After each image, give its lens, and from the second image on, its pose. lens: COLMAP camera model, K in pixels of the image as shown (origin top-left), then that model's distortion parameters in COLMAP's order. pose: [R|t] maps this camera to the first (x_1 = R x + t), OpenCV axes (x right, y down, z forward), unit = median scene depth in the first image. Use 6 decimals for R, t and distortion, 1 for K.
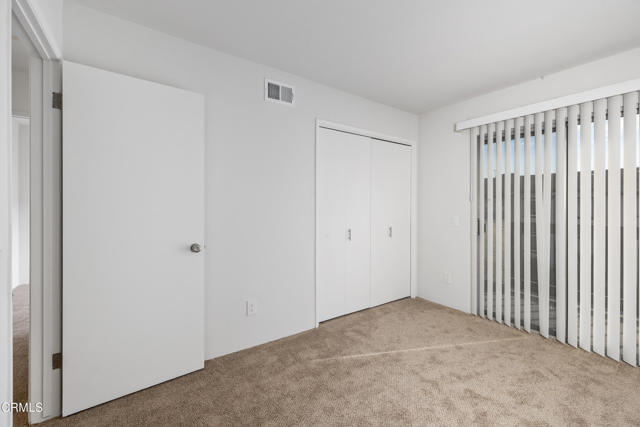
lens RADIAL K [[270.8, 0, 323.3], [0, 270.8, 209.5], [0, 0, 1]] dist [0.000539, 0.000453]
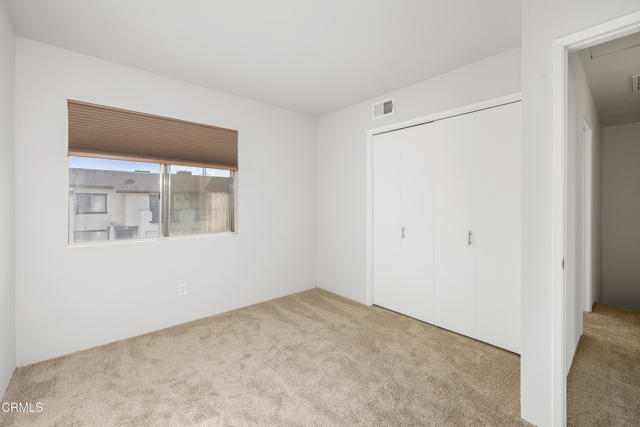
lens RADIAL K [[270.8, 0, 323.3], [0, 270.8, 209.5], [0, 0, 1]] dist [0.000539, 0.000453]
pose [[0.117934, 0.019868, -0.992823, 2.273526], [-0.008889, 0.999781, 0.018951, -0.011310], [0.992982, 0.006590, 0.118085, 1.343151]]
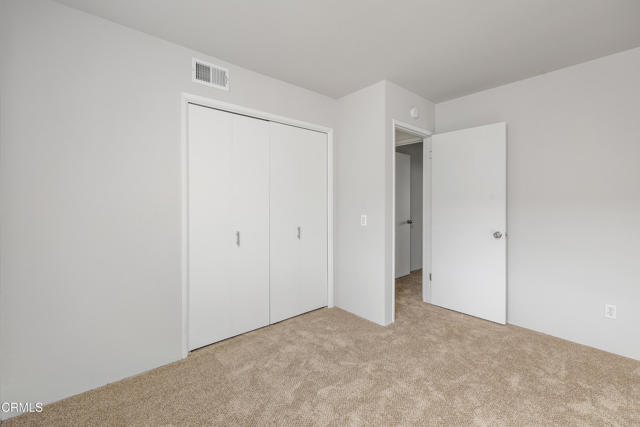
lens RADIAL K [[279.5, 0, 318.2], [0, 279.5, 206.9], [0, 0, 1]] dist [0.002406, 0.000546]
pose [[0.993655, -0.002611, 0.112437, 0.195283], [0.002151, 0.999989, 0.004214, -0.003761], [-0.112447, -0.003945, 0.993650, 0.108625]]
